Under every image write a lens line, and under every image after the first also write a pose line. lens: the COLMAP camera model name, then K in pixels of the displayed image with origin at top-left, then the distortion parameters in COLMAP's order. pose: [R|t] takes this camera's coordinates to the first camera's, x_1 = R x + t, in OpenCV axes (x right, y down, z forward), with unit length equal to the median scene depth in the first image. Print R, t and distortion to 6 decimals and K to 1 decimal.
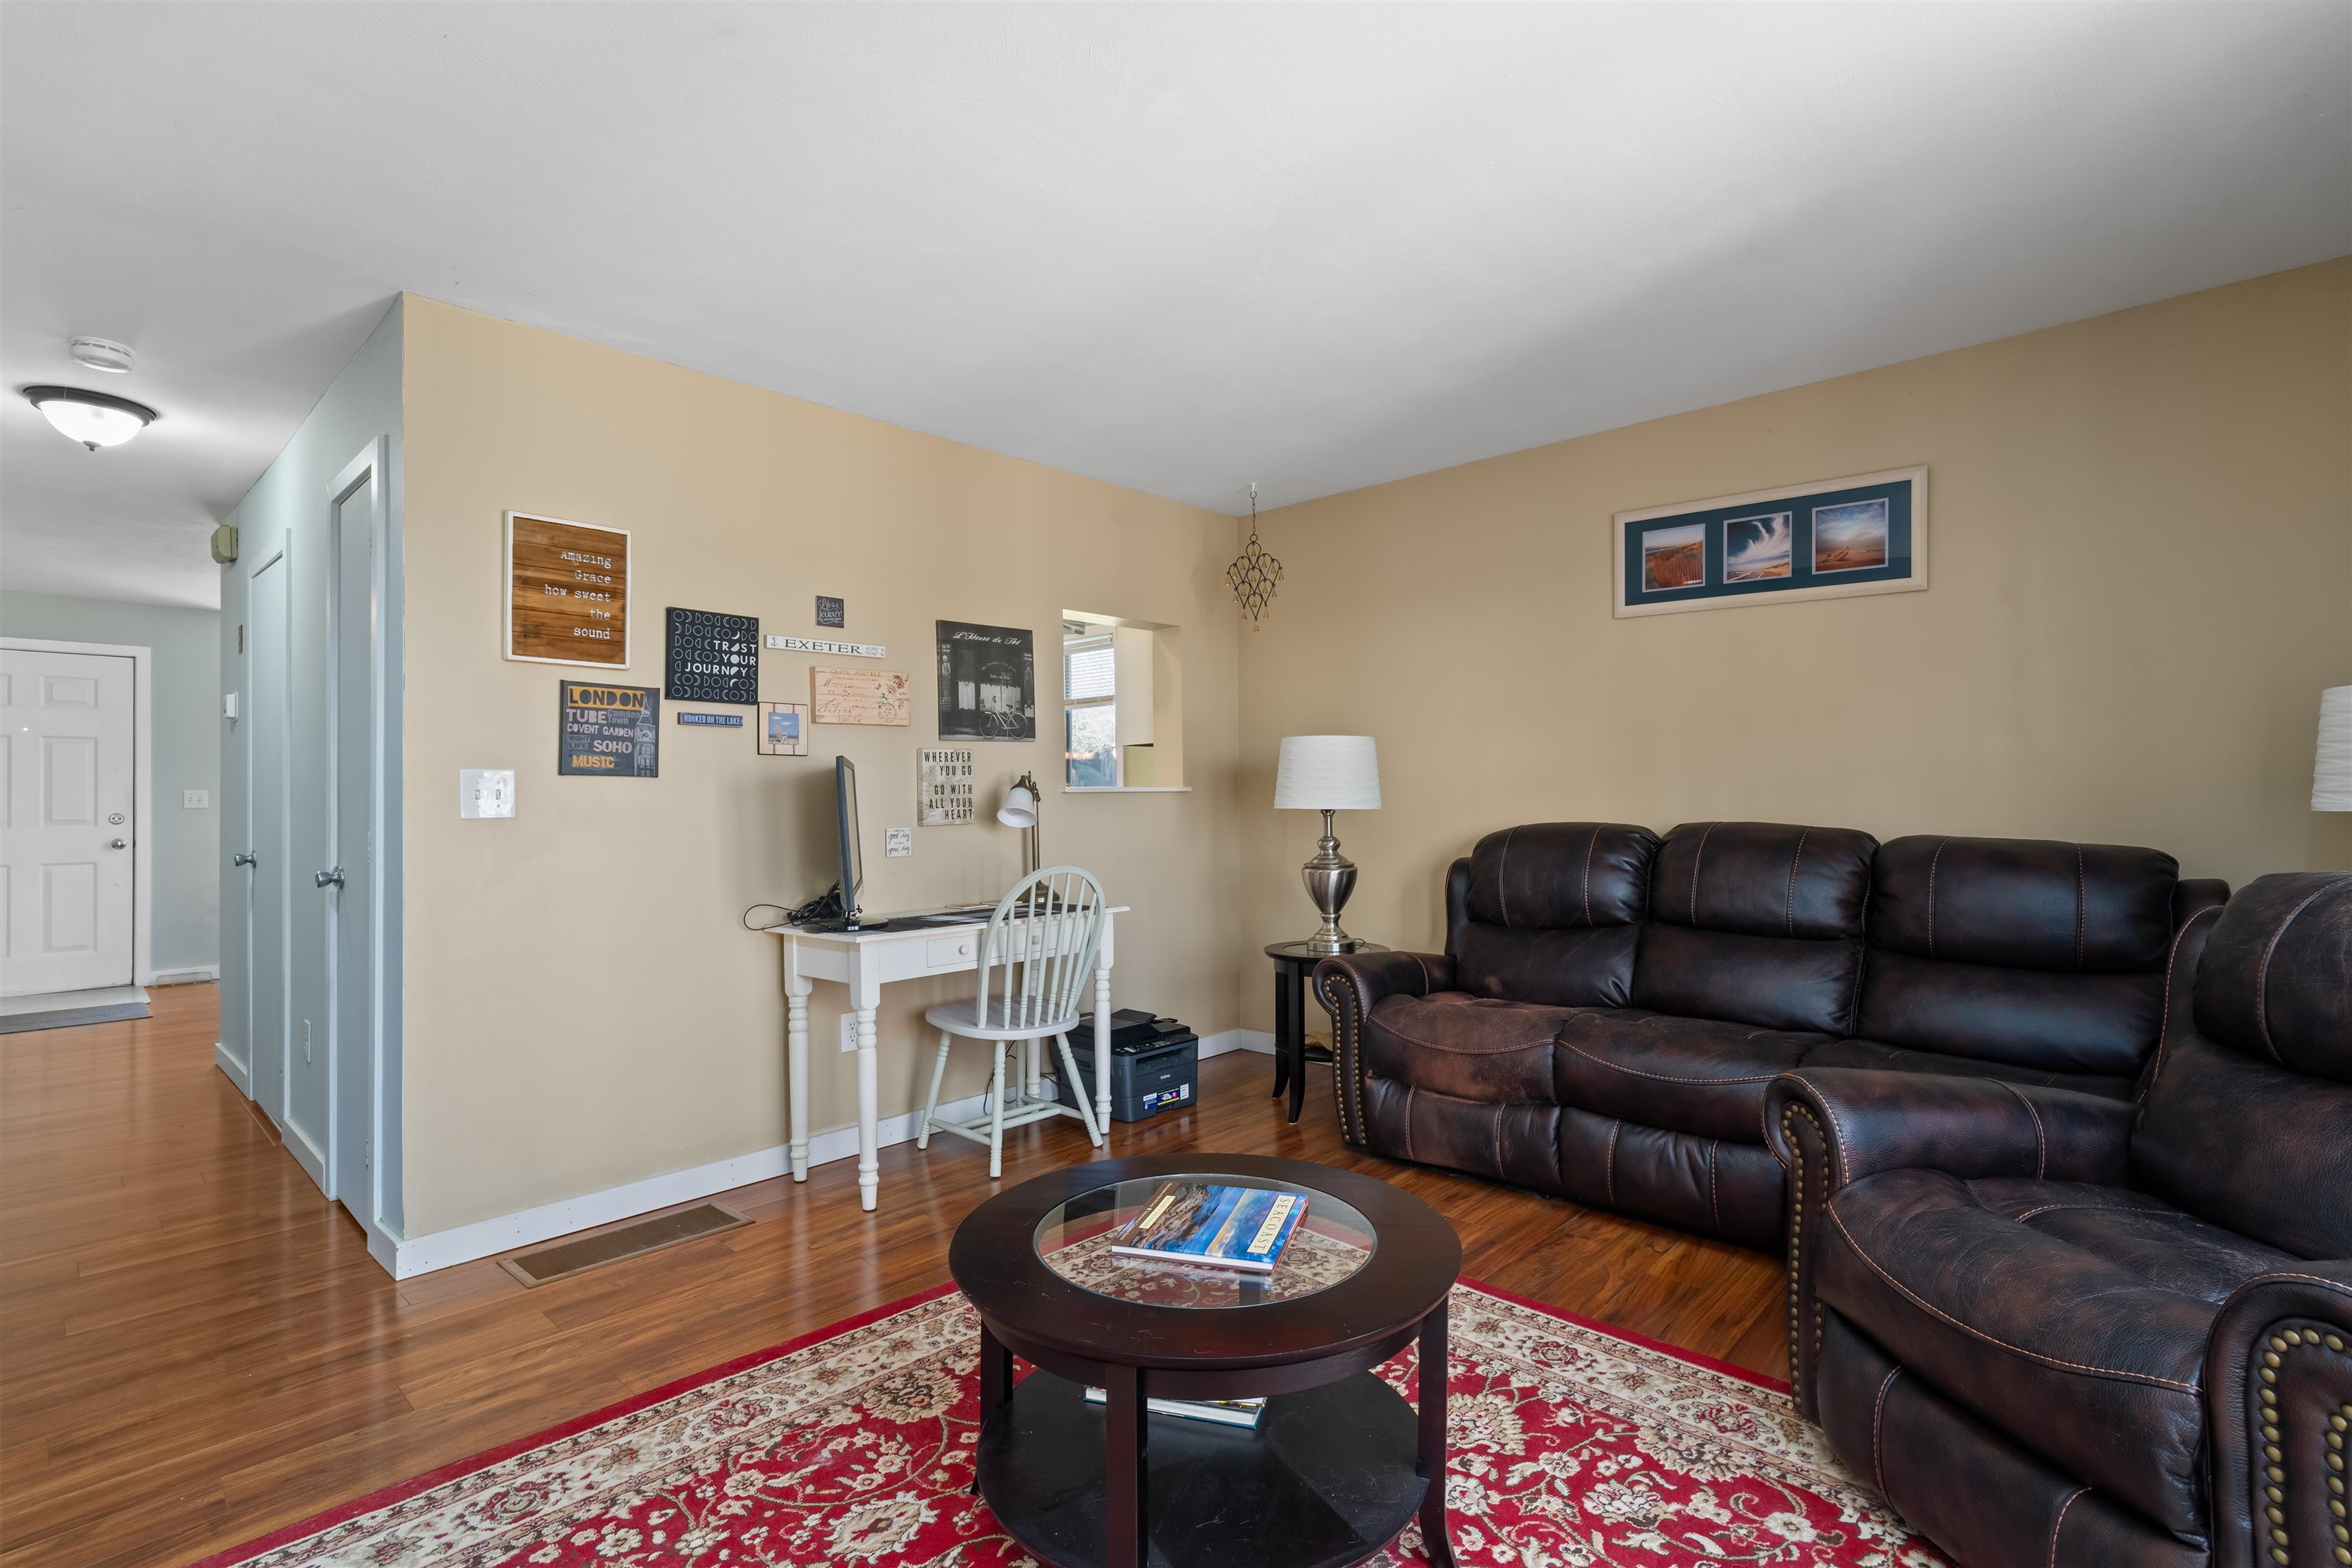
lens RADIAL K [[1111.7, 0, 1177.2], [0, 1111.7, 798.0], [0, 0, 1]] dist [-0.018274, 0.008987]
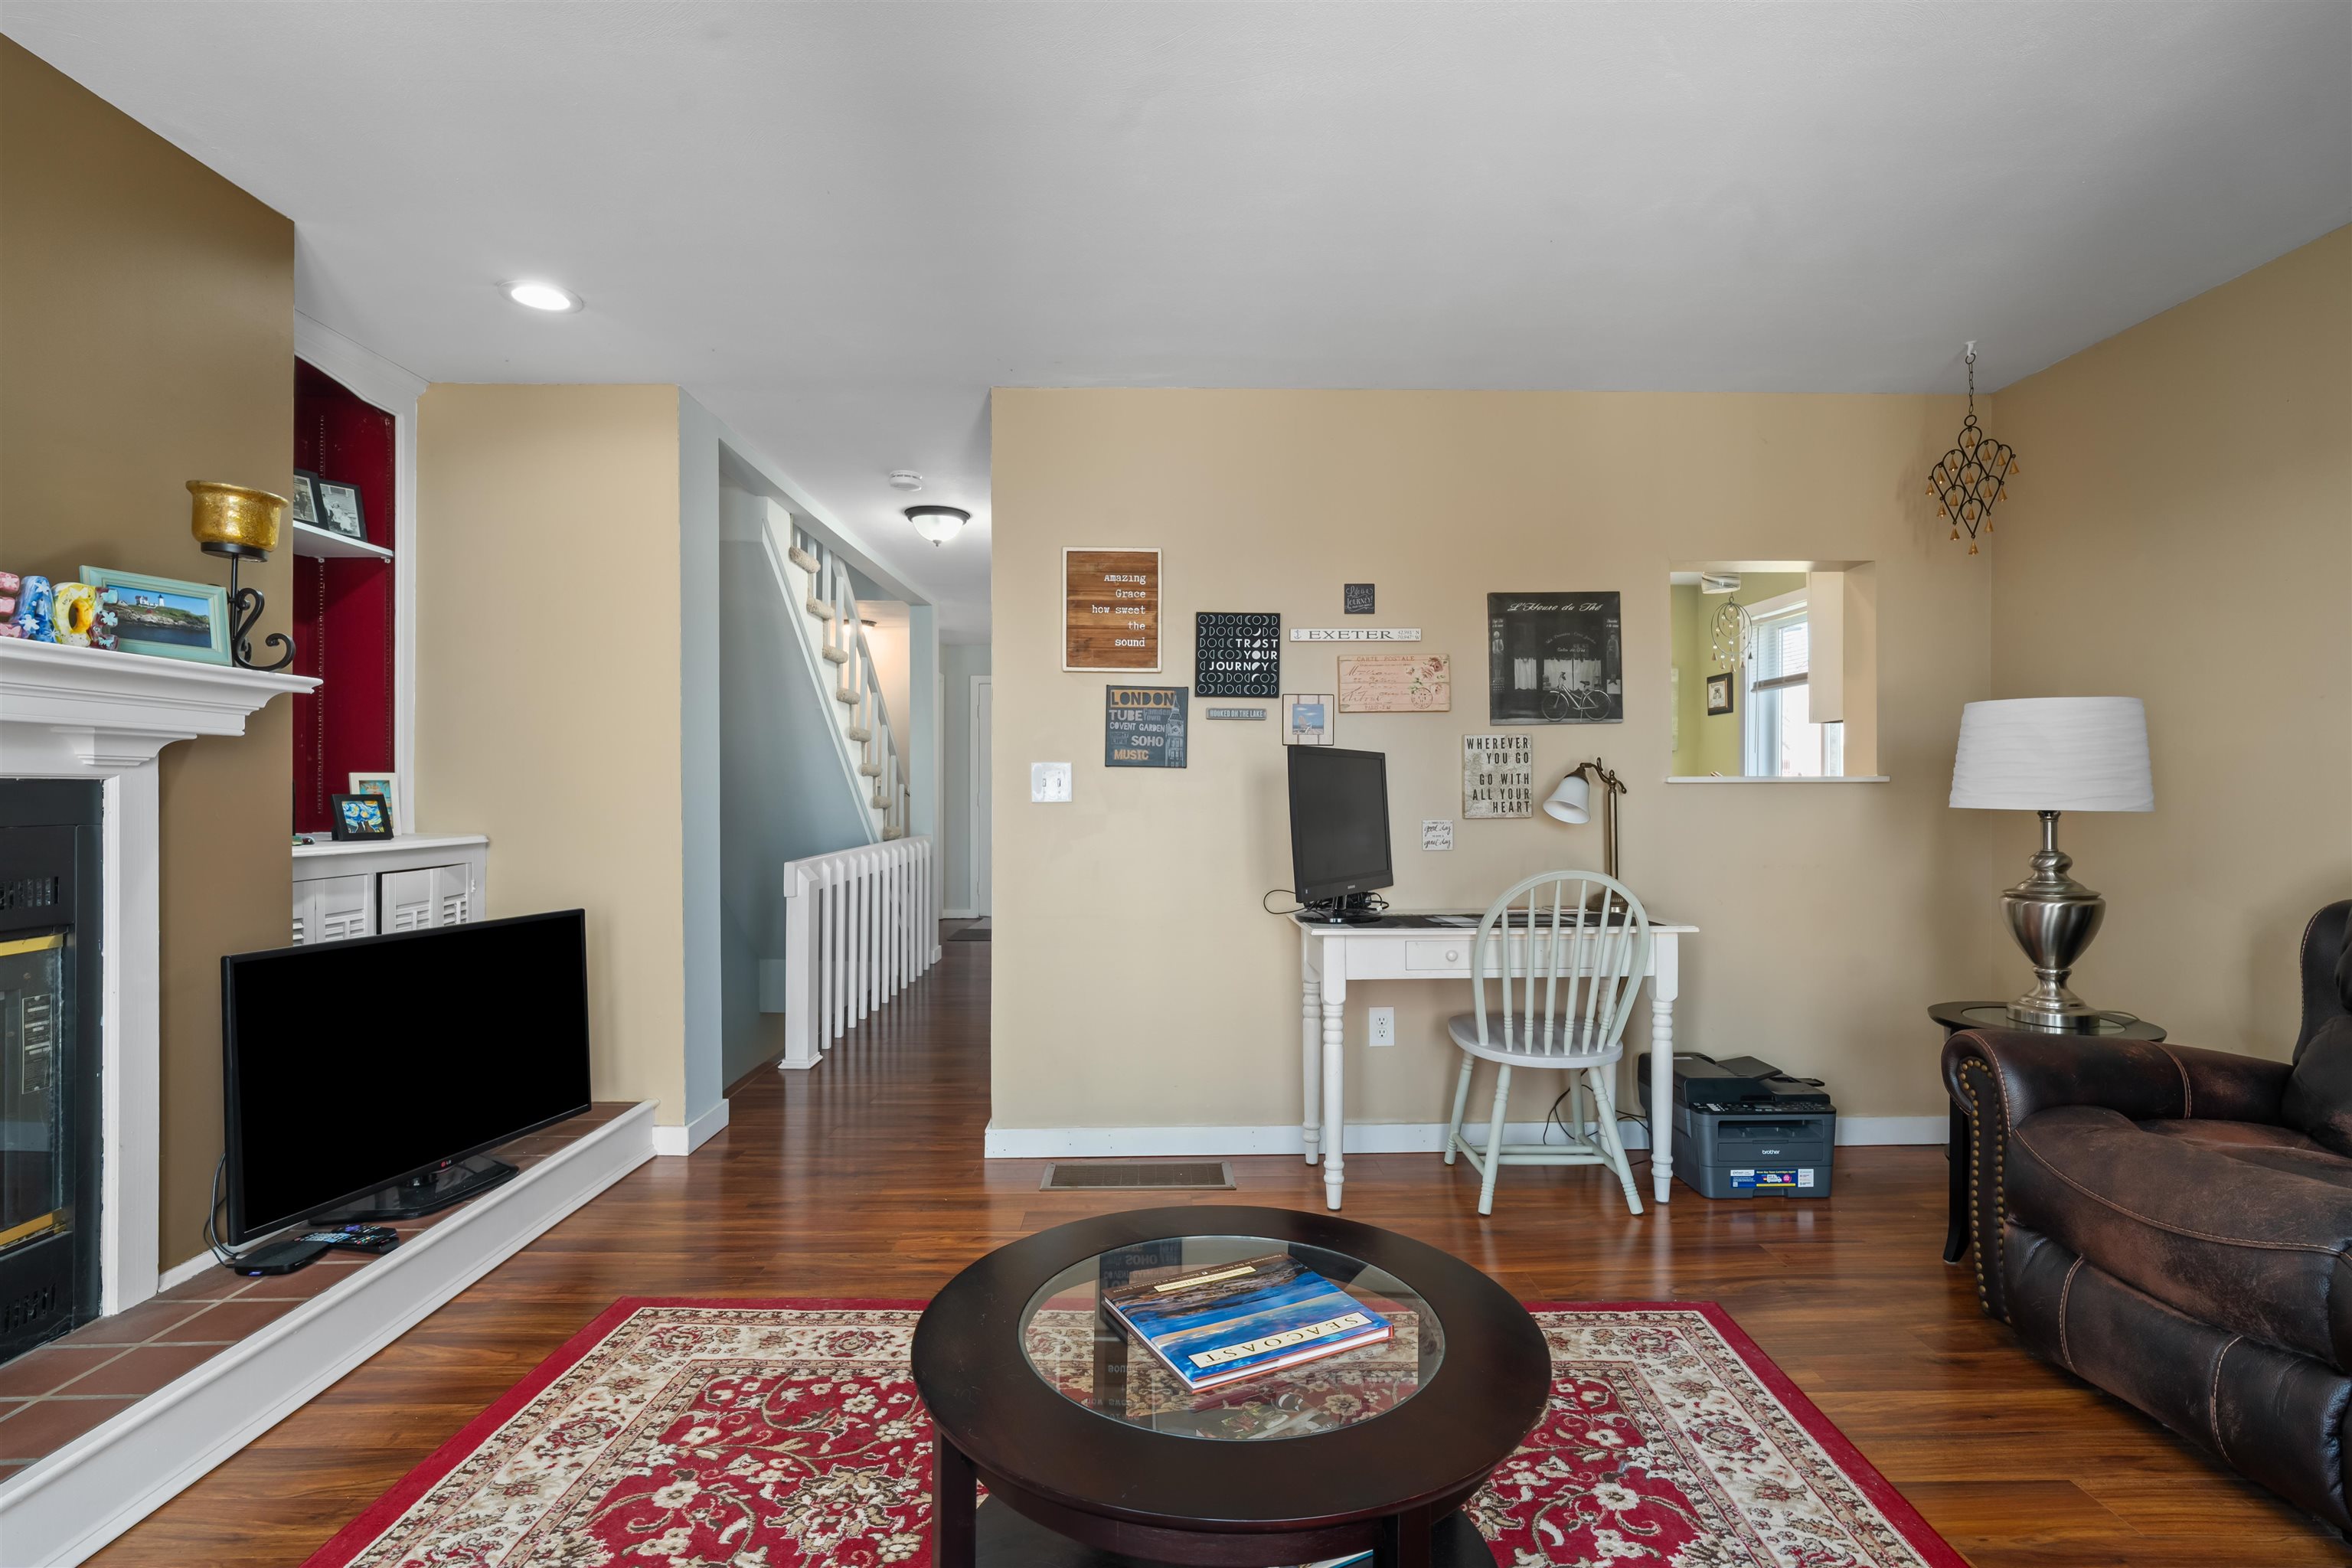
lens RADIAL K [[1111.7, 0, 1176.0], [0, 1111.7, 799.1], [0, 0, 1]] dist [-0.018274, 0.008987]
pose [[0.695200, 0.014600, -0.718668, 0.297221], [-0.005587, 0.999873, 0.014909, -0.003738], [0.718794, -0.006349, 0.695194, 0.204772]]
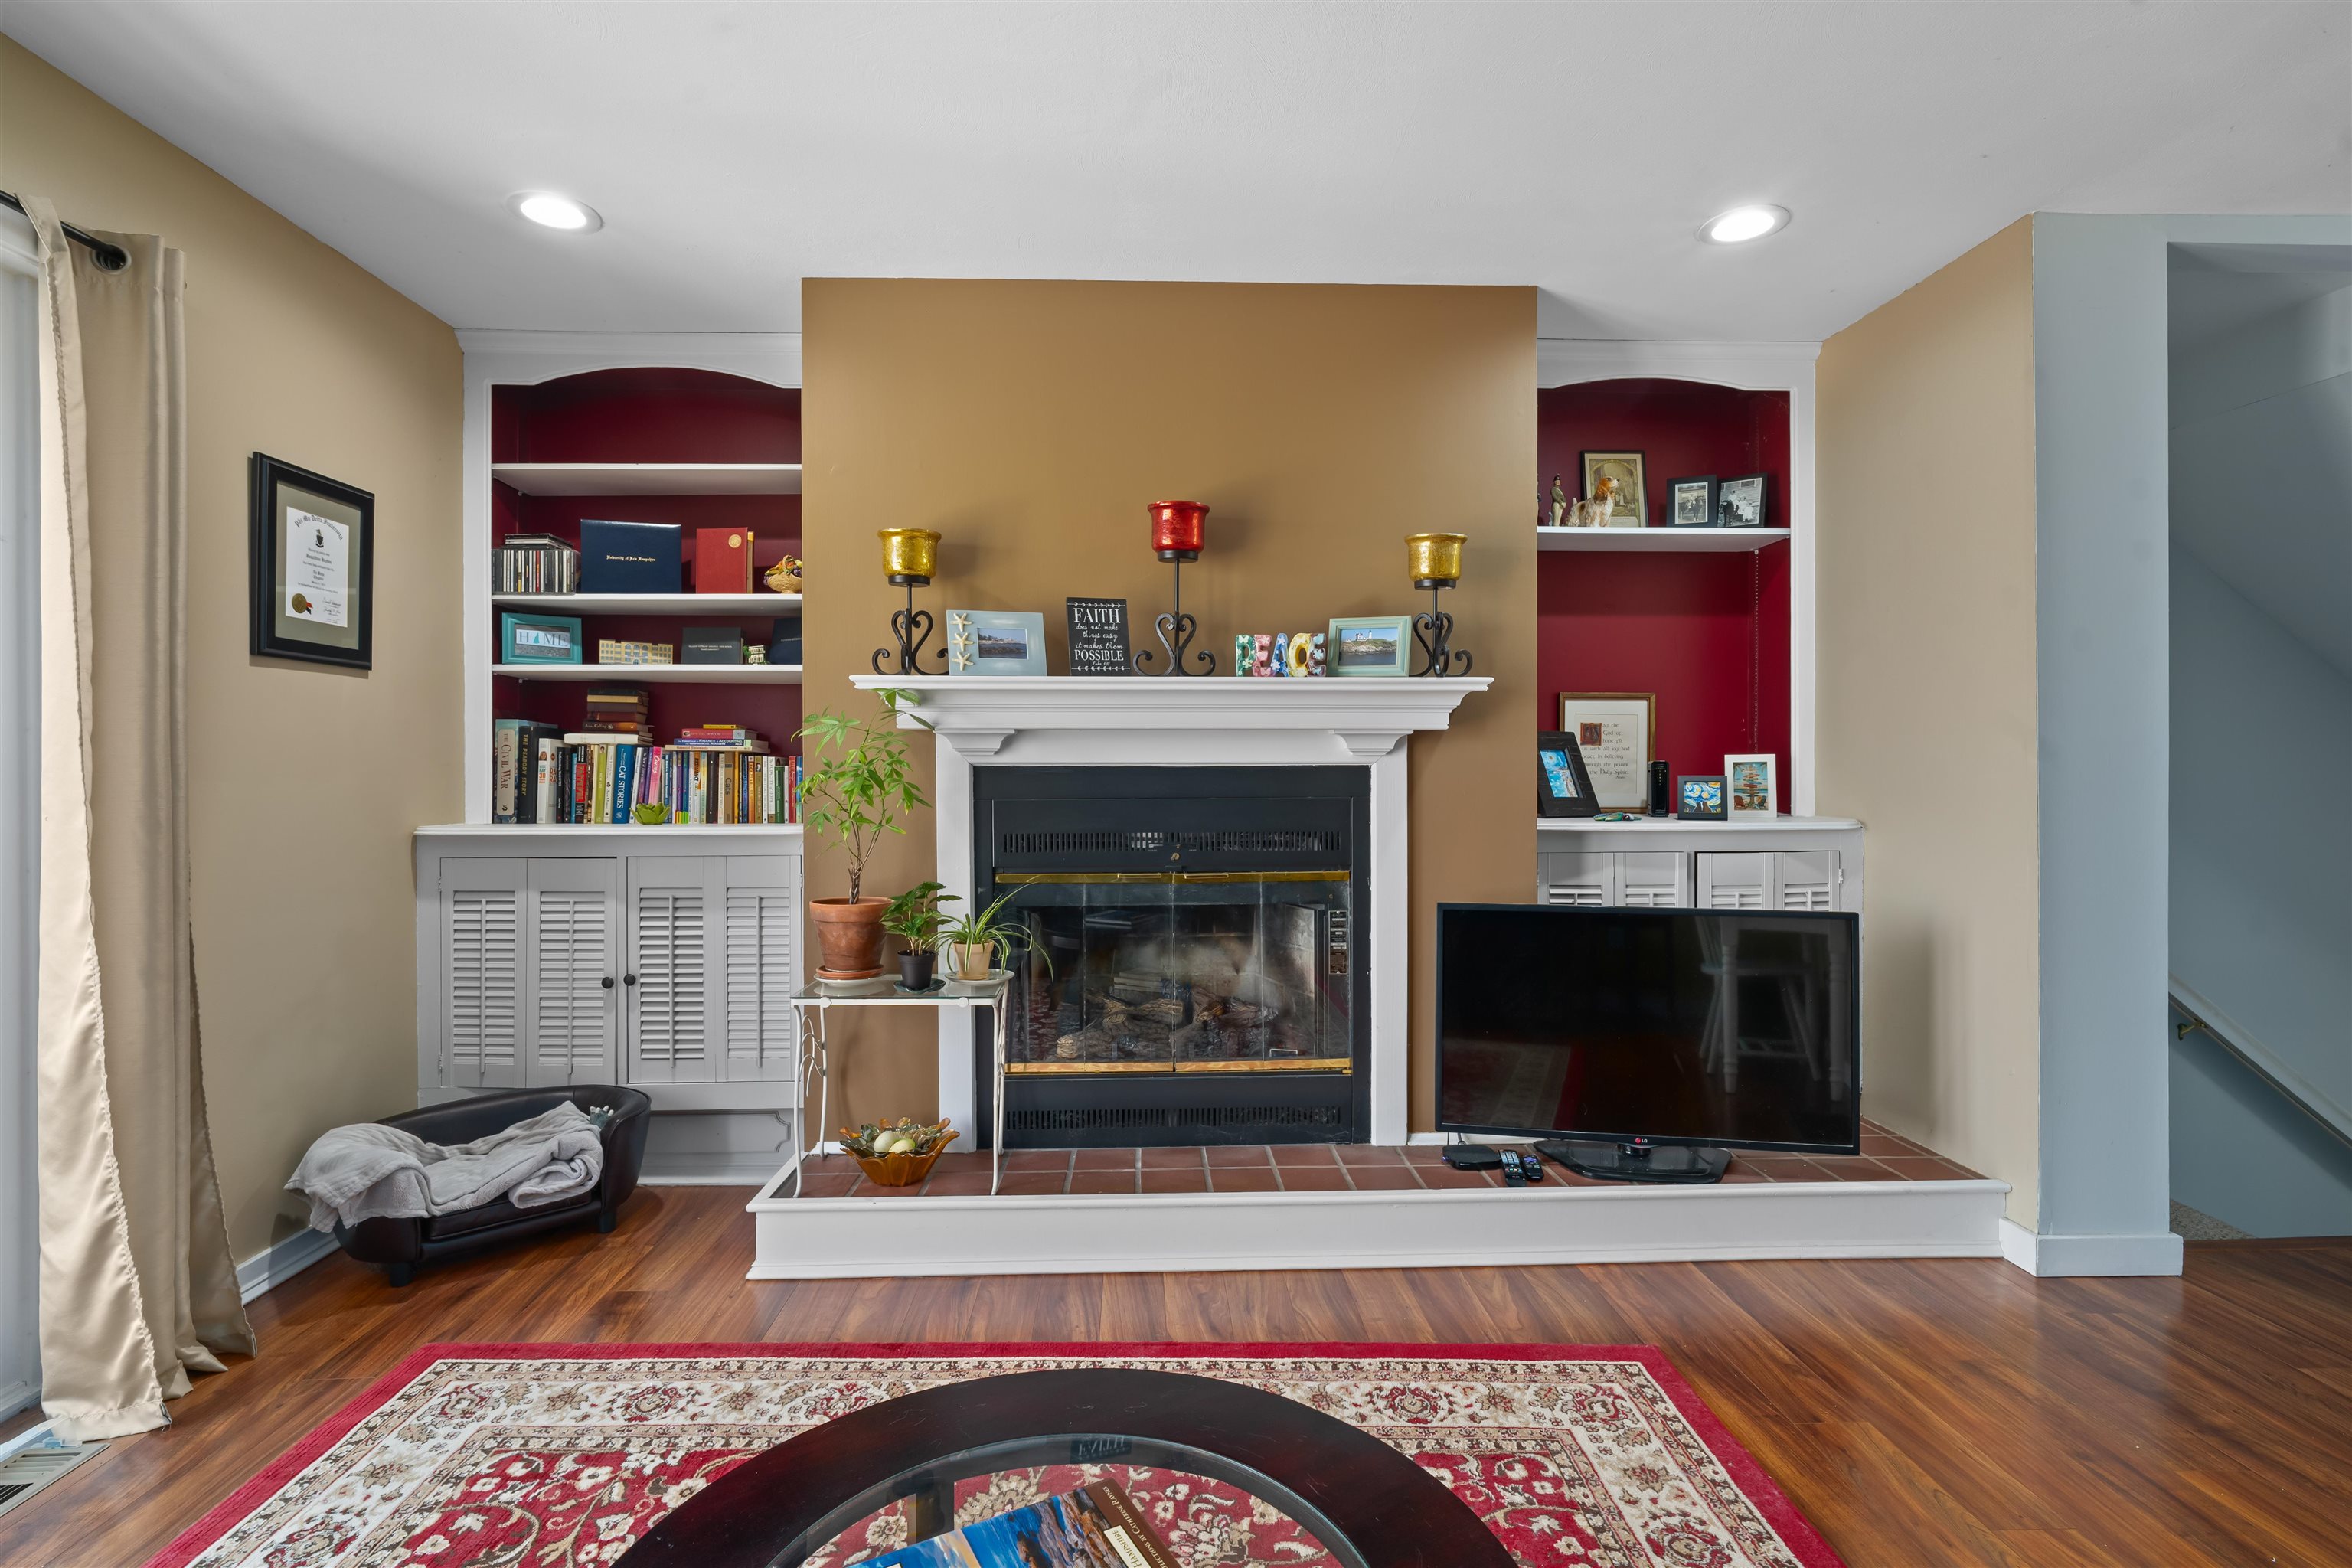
lens RADIAL K [[1111.7, 0, 1180.3], [0, 1111.7, 782.7], [0, 0, 1]] dist [-0.018274, 0.008987]
pose [[-0.704911, 0.015423, -0.709128, 0.169871], [0.010709, 0.999881, 0.011101, 0.000208], [0.709214, 0.000232, -0.704993, 0.706593]]
